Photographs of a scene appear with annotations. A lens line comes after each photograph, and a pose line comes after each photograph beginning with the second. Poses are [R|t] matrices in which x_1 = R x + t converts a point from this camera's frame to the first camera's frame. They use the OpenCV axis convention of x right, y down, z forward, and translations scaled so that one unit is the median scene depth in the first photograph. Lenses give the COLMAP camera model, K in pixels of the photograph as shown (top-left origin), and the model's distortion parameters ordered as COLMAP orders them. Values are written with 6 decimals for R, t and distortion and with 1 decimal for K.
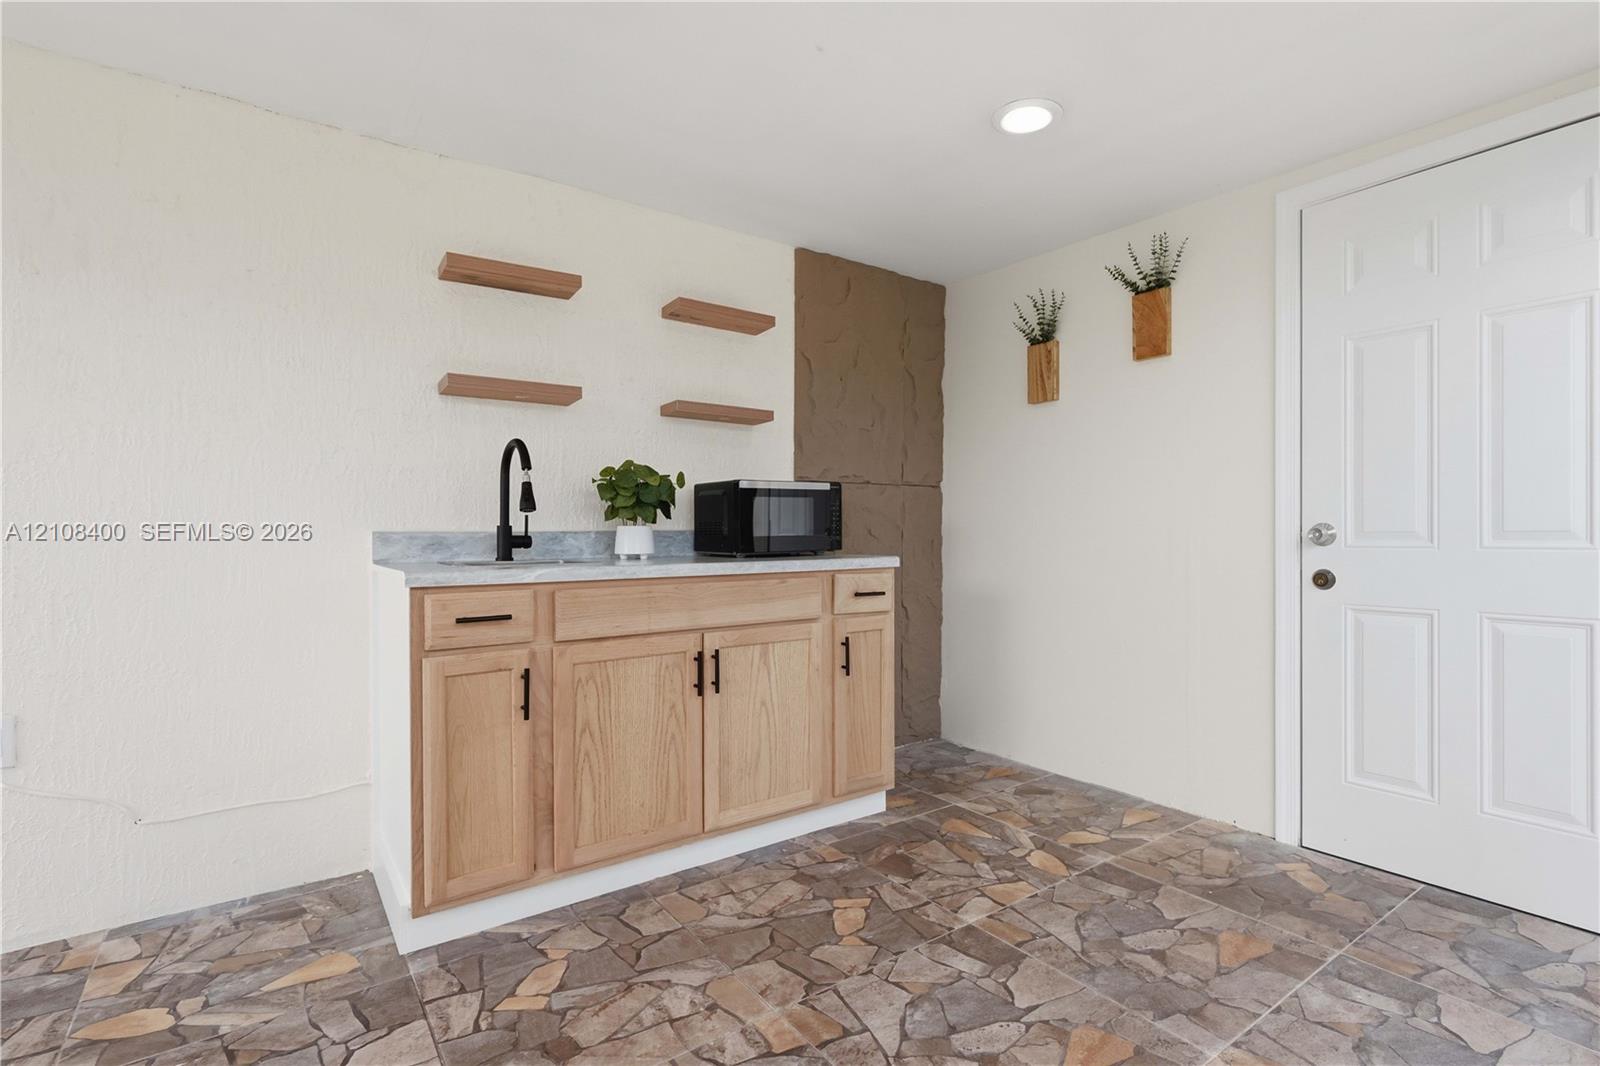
lens RADIAL K [[755.2, 0, 800.0], [0, 755.2, 533.0], [0, 0, 1]] dist [0.002557, 0.000225]
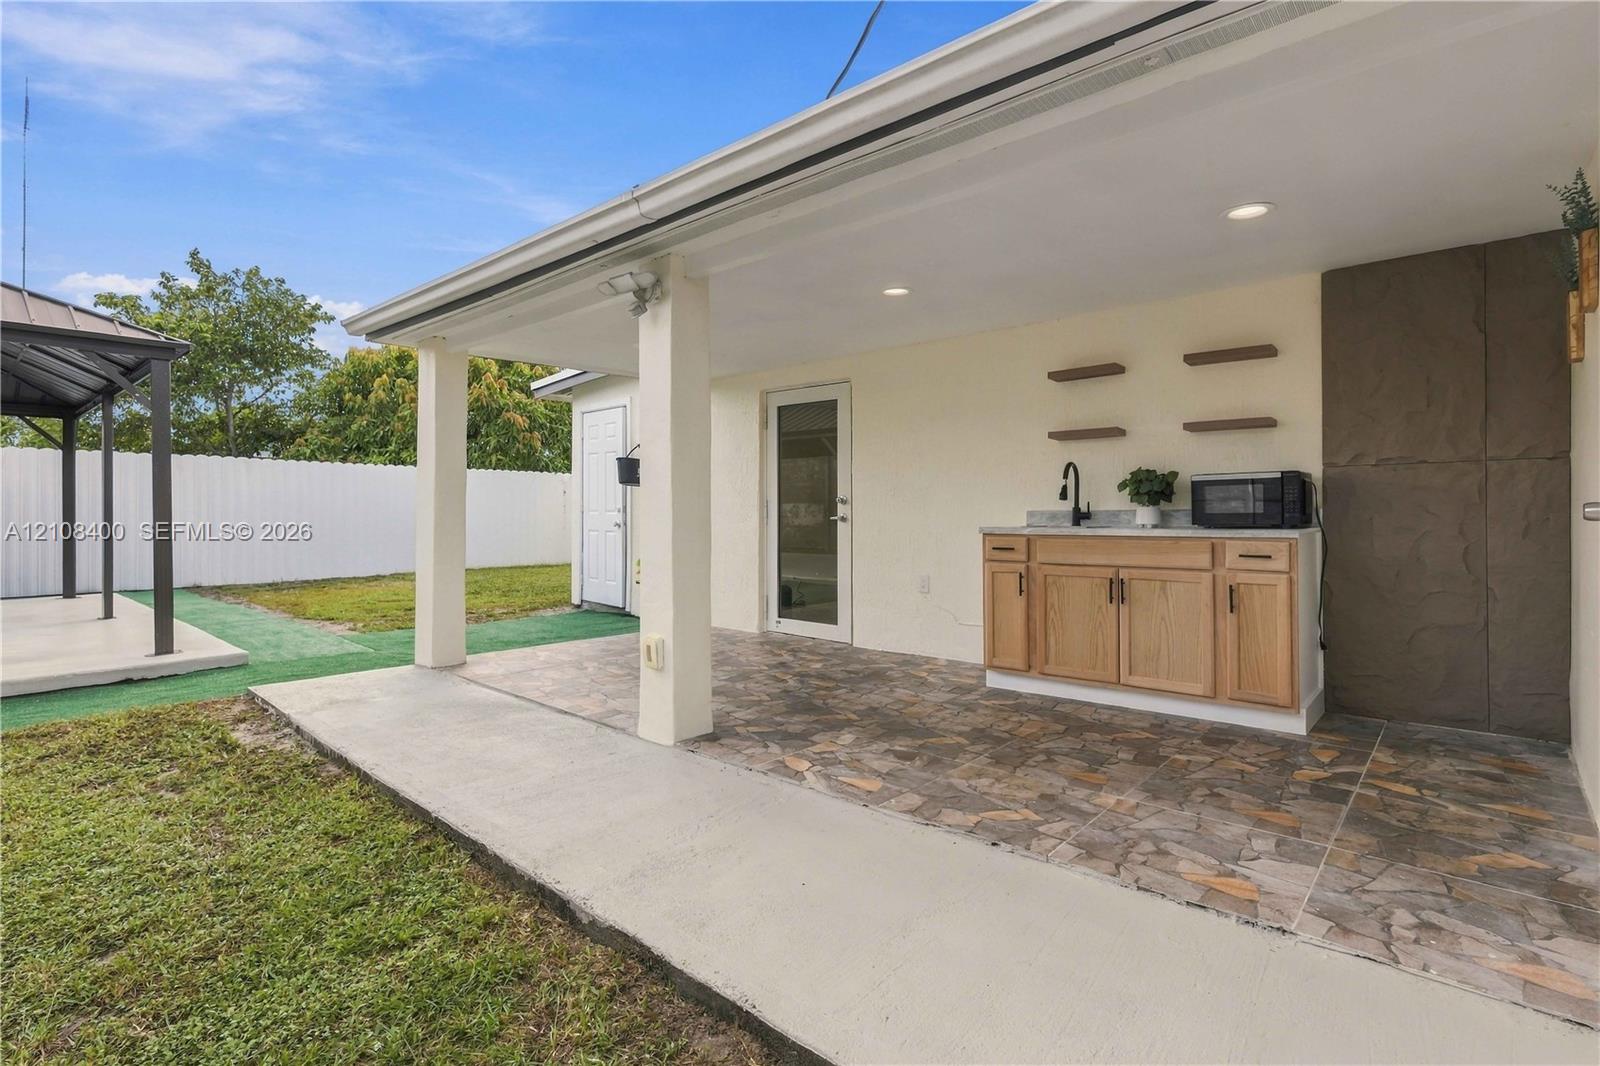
lens RADIAL K [[746.6, 0, 802.0], [0, 746.6, 528.3], [0, 0, 1]] dist [0.010787, 0.000374]
pose [[0.229535, 0.020286, -0.973089, 1.352953], [0.002401, 0.999768, 0.021408, 0.000894], [0.973298, -0.007251, 0.229433, -0.099922]]
